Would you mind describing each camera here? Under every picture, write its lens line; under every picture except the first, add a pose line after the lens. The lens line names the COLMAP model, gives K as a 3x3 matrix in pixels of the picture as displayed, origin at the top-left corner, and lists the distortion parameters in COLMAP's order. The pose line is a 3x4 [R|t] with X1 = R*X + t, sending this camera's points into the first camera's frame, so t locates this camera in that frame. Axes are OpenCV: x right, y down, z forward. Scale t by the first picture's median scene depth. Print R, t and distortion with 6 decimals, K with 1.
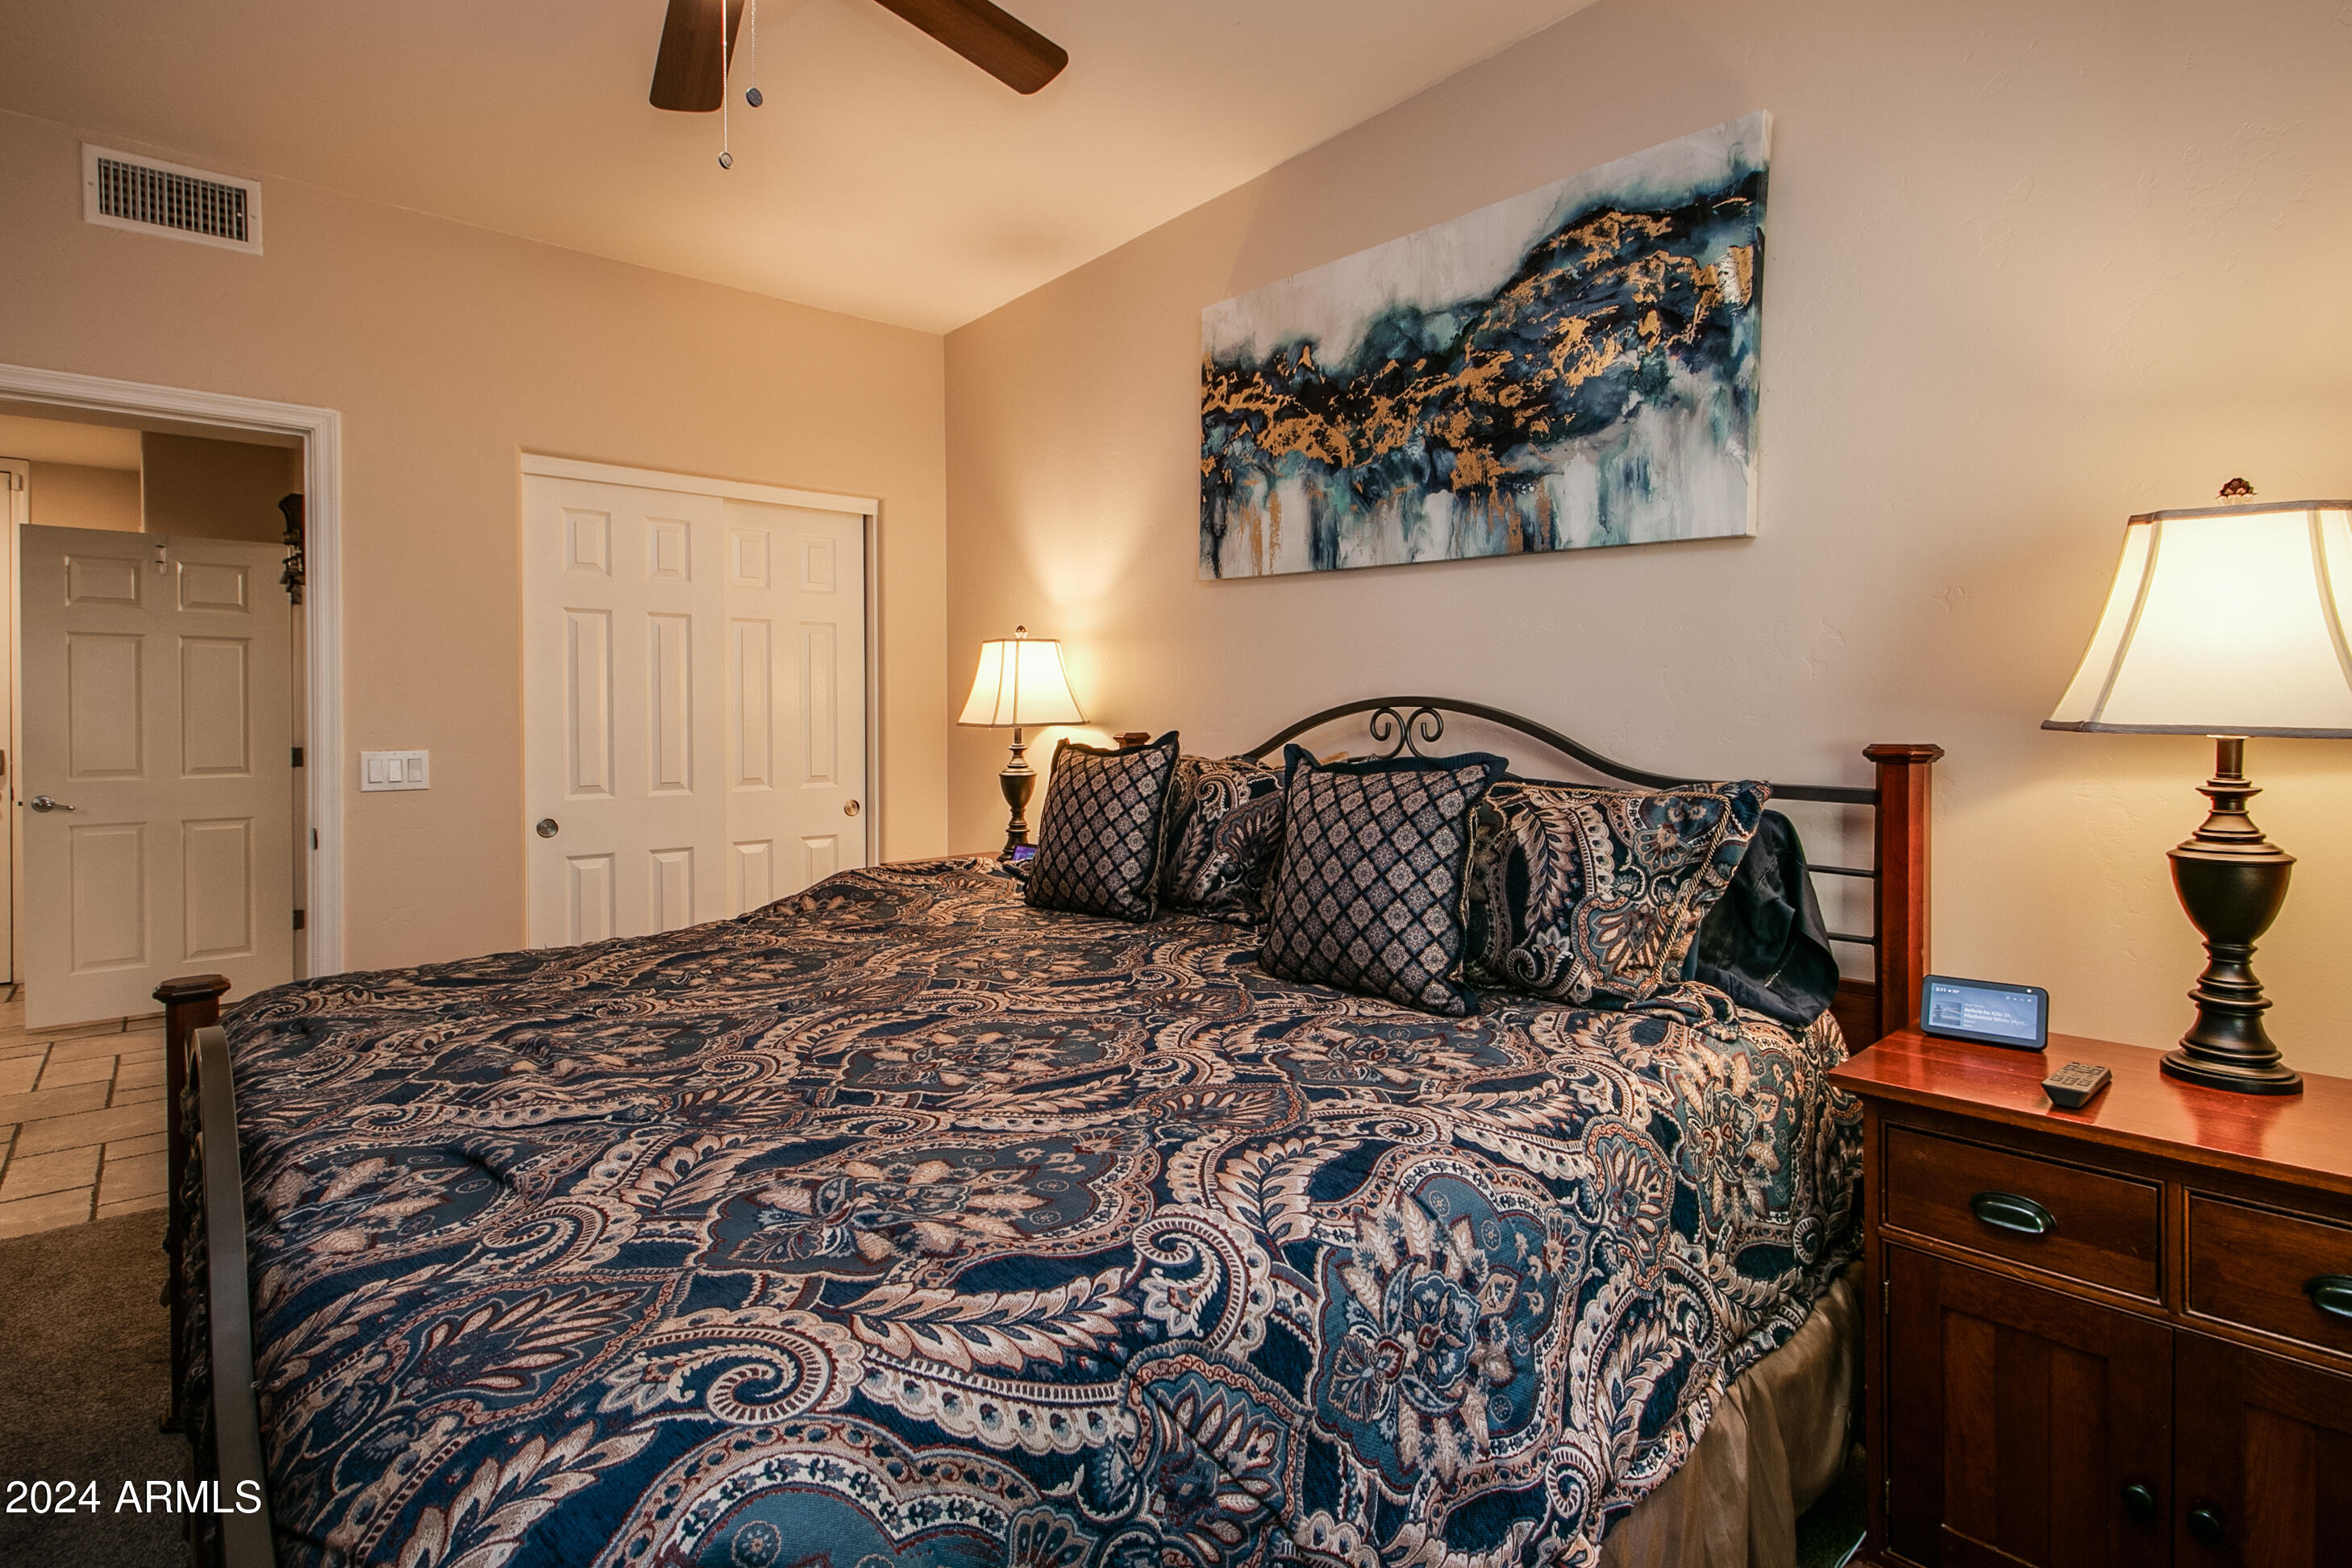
lens RADIAL K [[1153.2, 0, 1174.4], [0, 1153.2, 759.6], [0, 0, 1]] dist [0.018189, -0.008828]
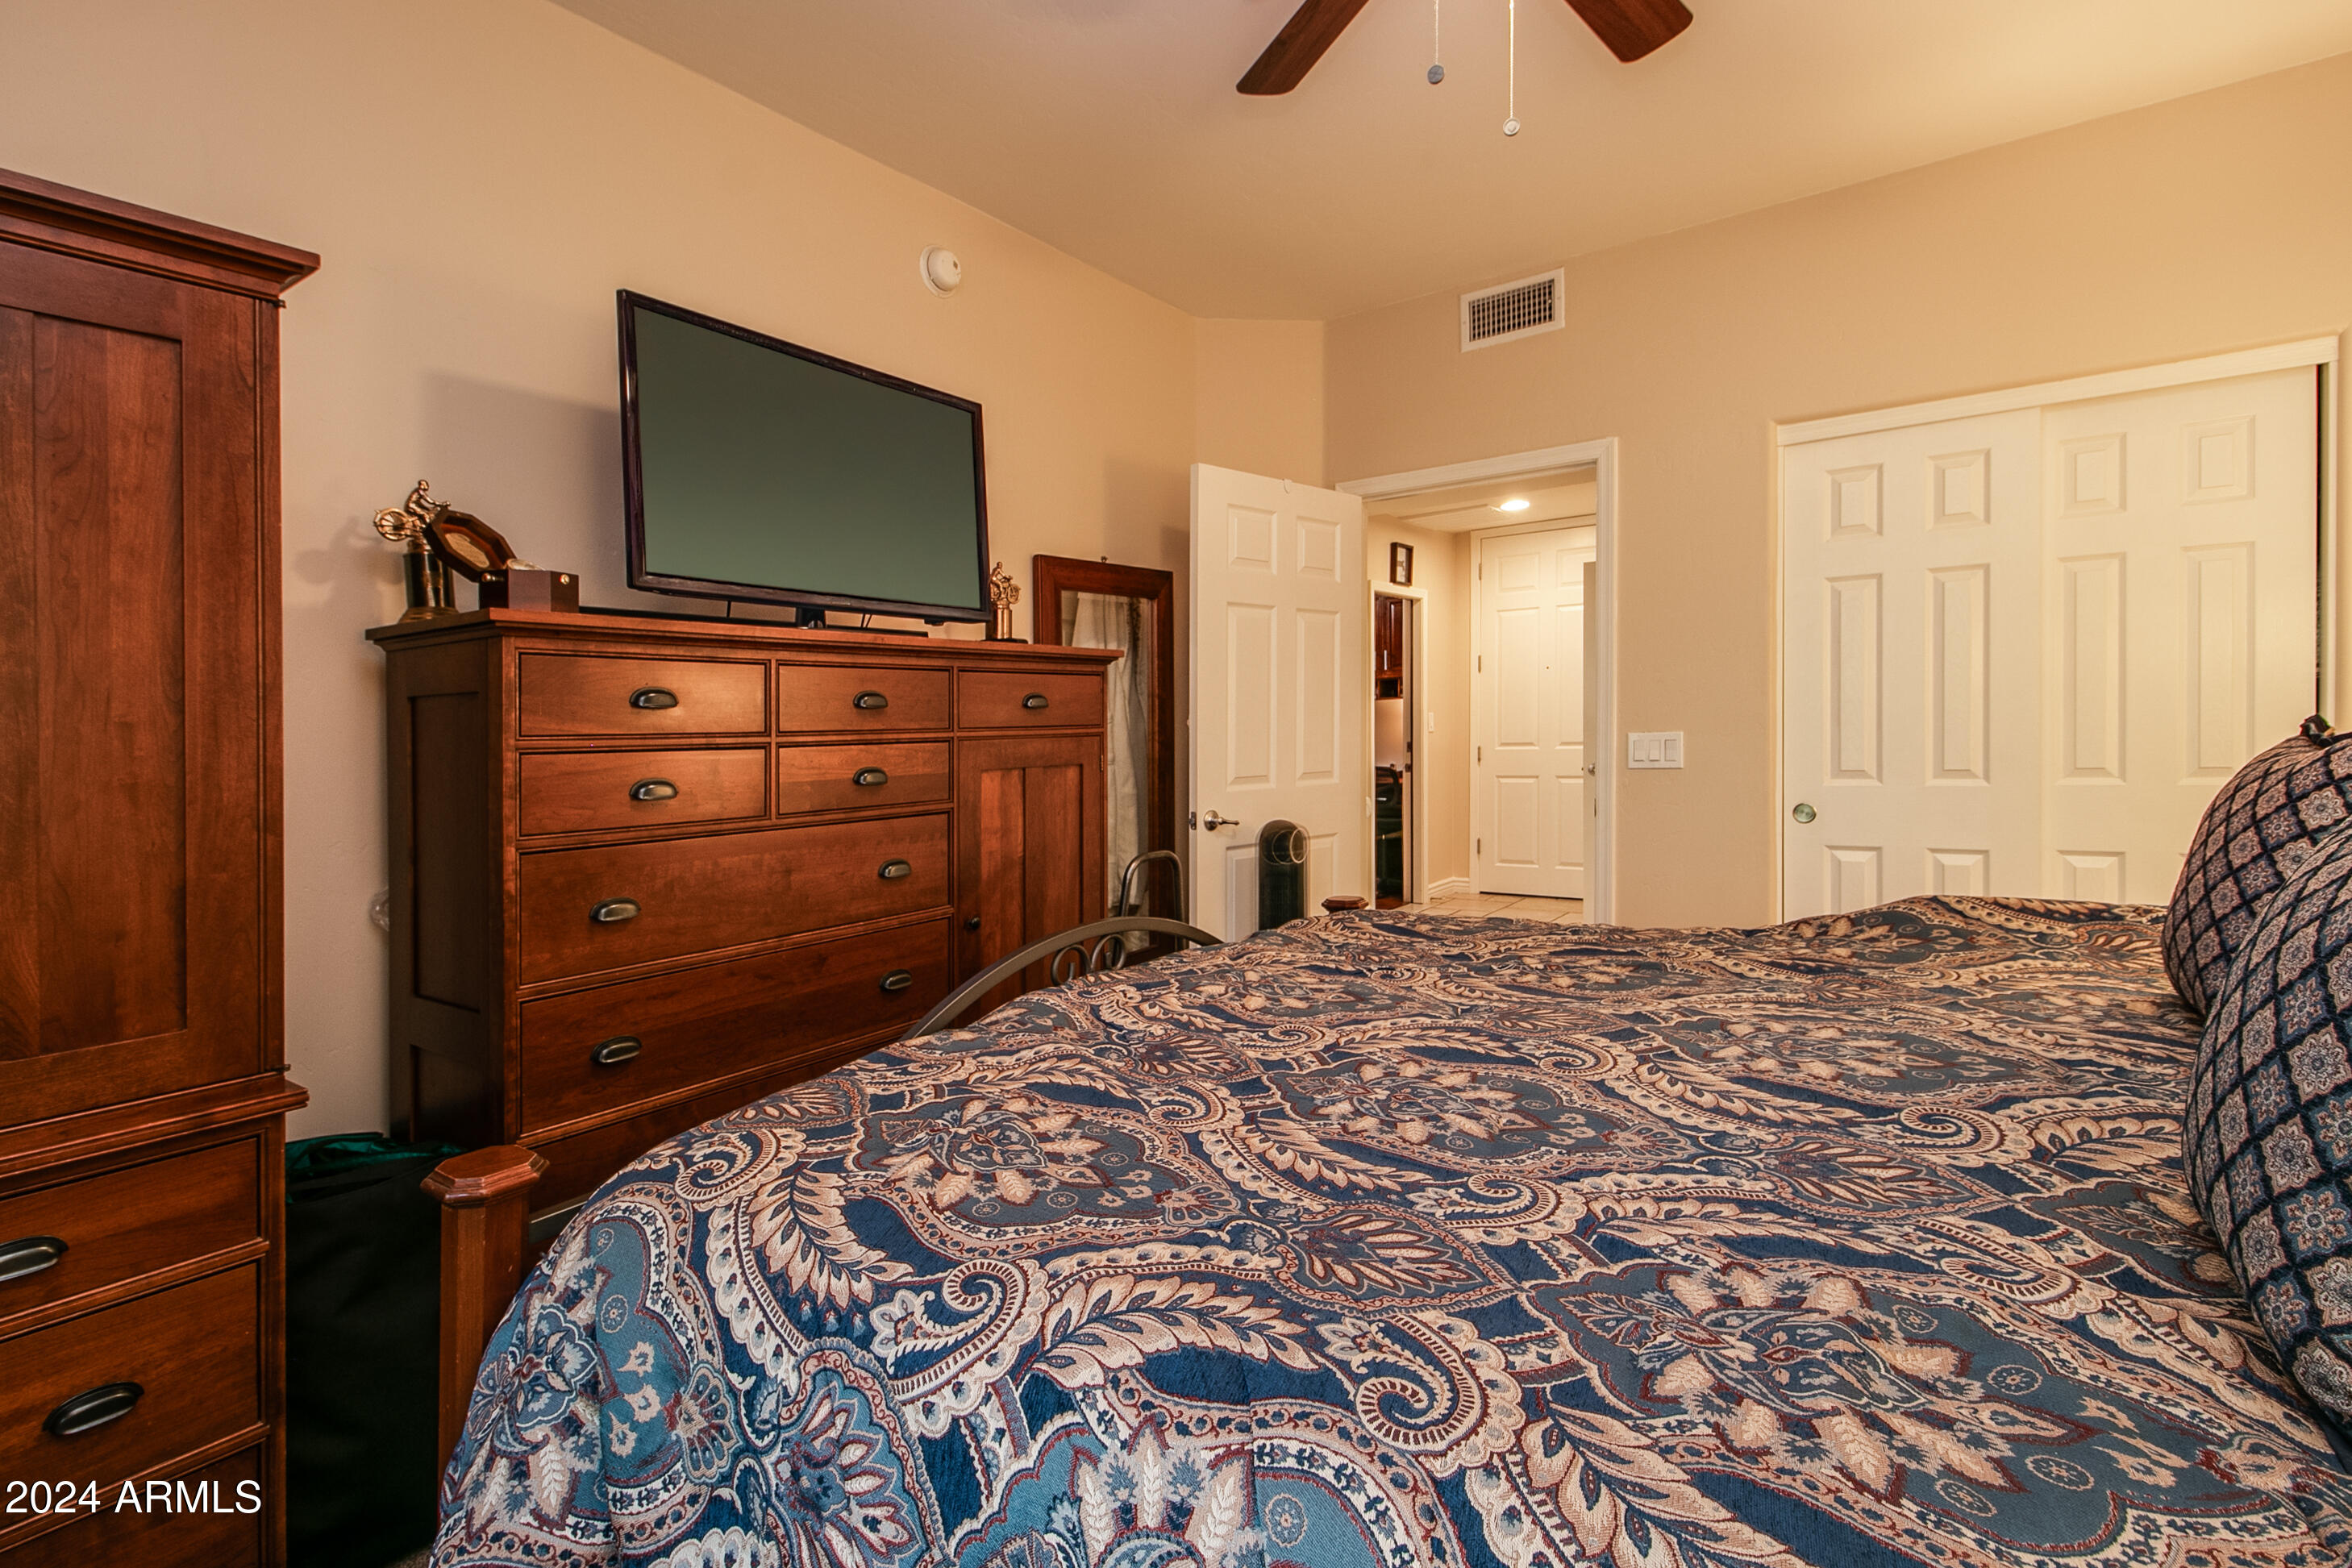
lens RADIAL K [[1153.2, 0, 1152.9], [0, 1153.2, 736.6], [0, 0, 1]] dist [0.018189, -0.008828]
pose [[0.220992, 0.007226, -0.975249, 0.602284], [-0.003442, 0.999972, 0.006629, -0.018250], [0.975270, 0.001892, 0.221010, 0.606292]]
